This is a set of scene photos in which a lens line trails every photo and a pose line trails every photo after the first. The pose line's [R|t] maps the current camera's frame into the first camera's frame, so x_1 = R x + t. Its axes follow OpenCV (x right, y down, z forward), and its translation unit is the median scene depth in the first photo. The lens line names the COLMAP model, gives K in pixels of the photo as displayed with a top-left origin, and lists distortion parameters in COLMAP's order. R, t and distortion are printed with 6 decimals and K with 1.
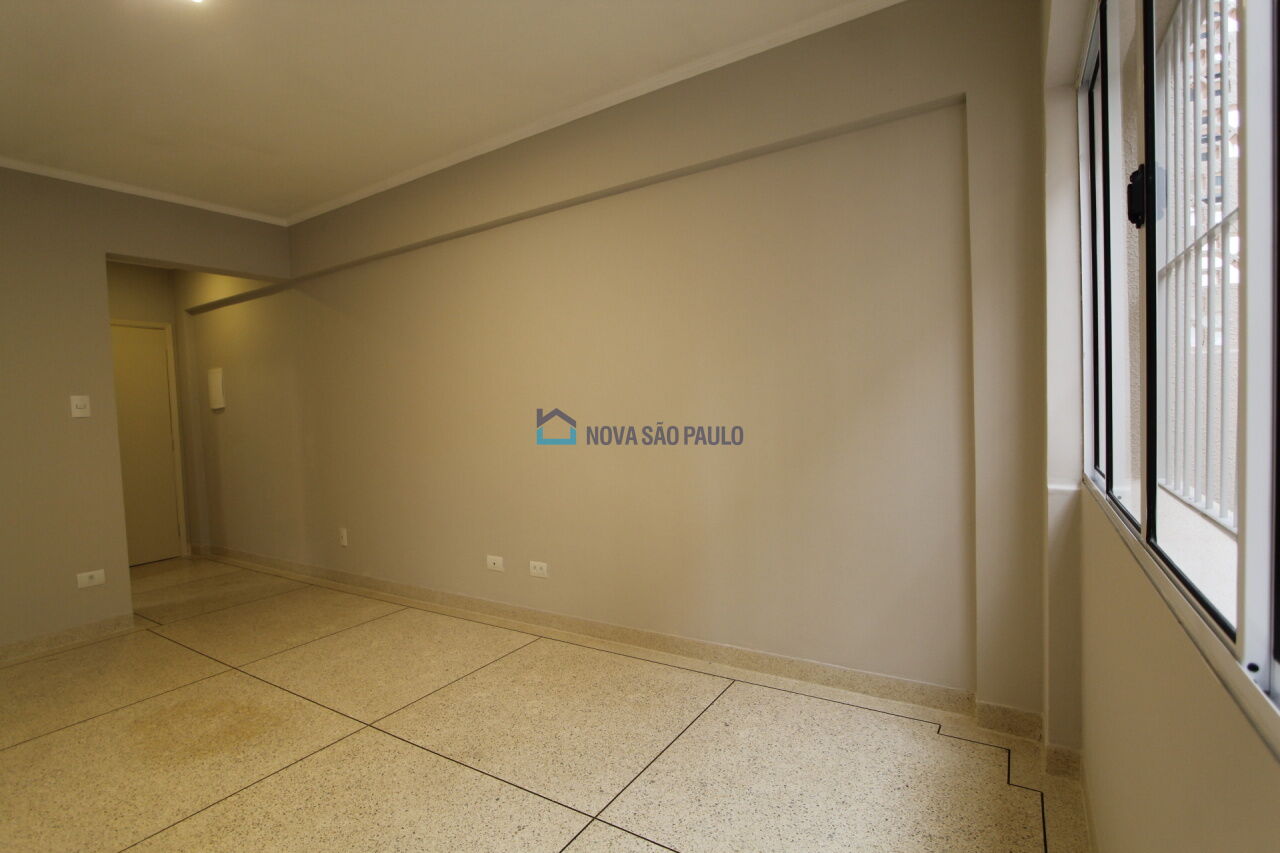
lens RADIAL K [[613.2, 0, 637.9], [0, 613.2, 433.6], [0, 0, 1]] dist [-0.014437, 0.001947]
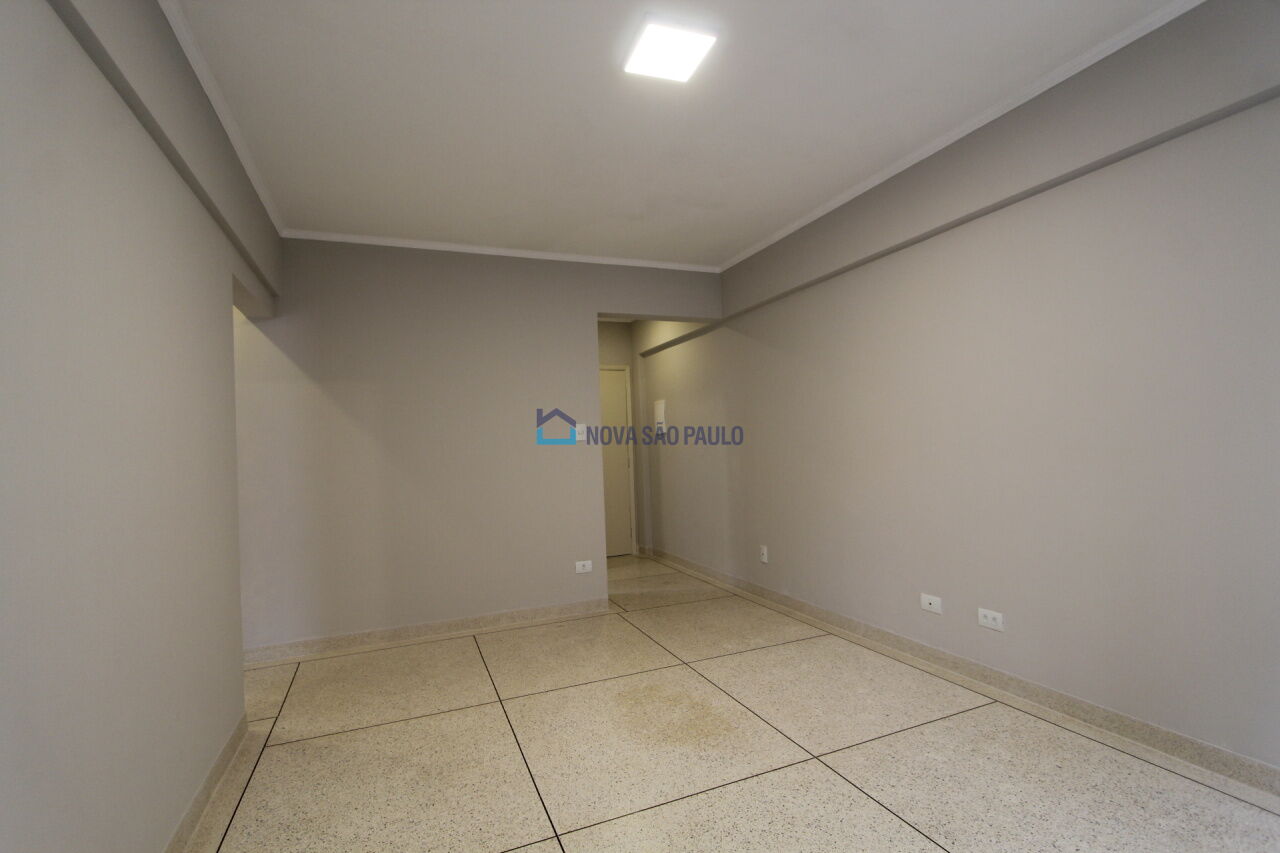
lens RADIAL K [[591.3, 0, 636.2], [0, 591.3, 434.9], [0, 0, 1]] dist [-0.010864, 0.000817]
pose [[0.818451, -0.003704, -0.574565, -0.098338], [-0.017432, 0.999359, -0.031273, -0.002329], [0.574312, 0.035611, 0.817861, 0.033637]]
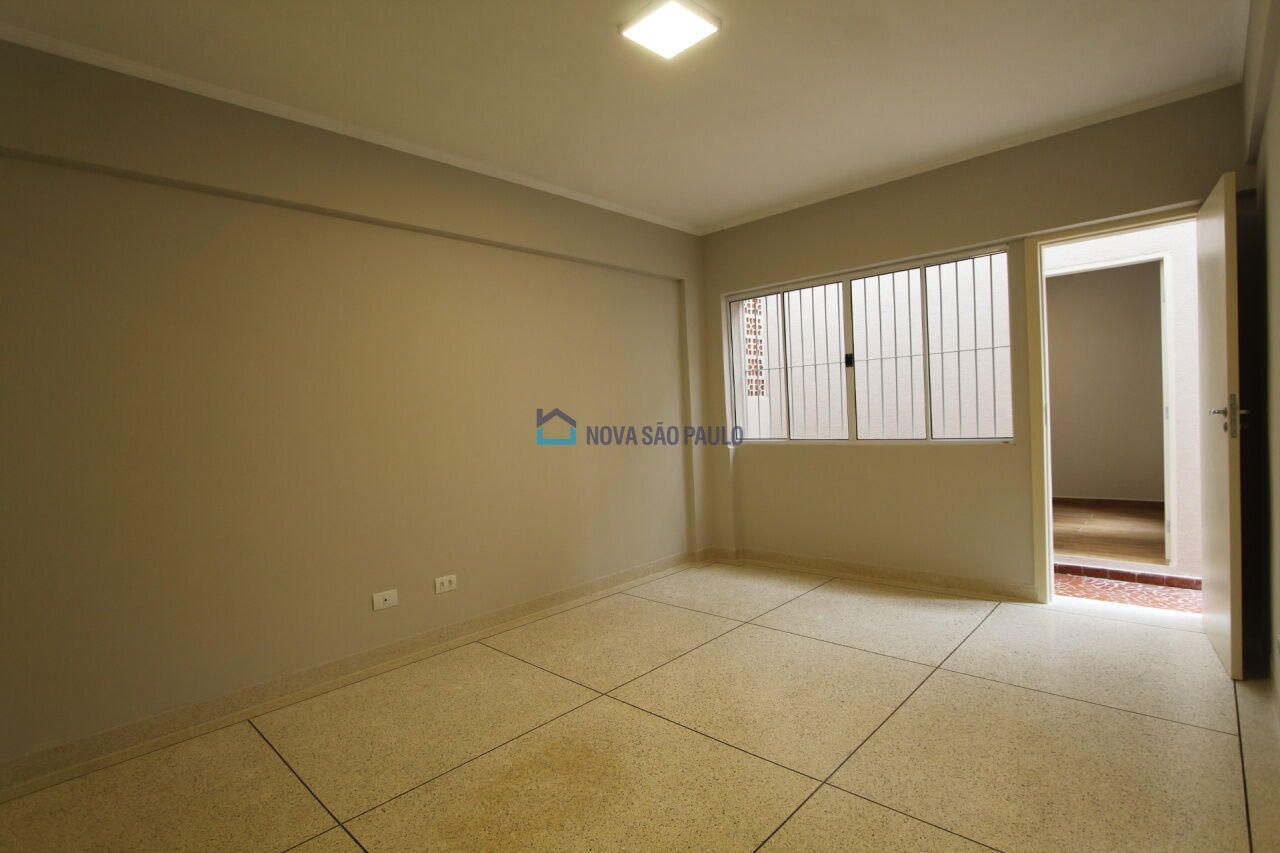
lens RADIAL K [[613.2, 0, 637.9], [0, 613.2, 433.6], [0, 0, 1]] dist [-0.014437, 0.001947]
pose [[0.186453, -0.000642, 0.982464, -1.133622], [0.081289, 0.996581, -0.014775, 0.019640], [-0.979095, 0.082619, 0.185867, 0.515997]]
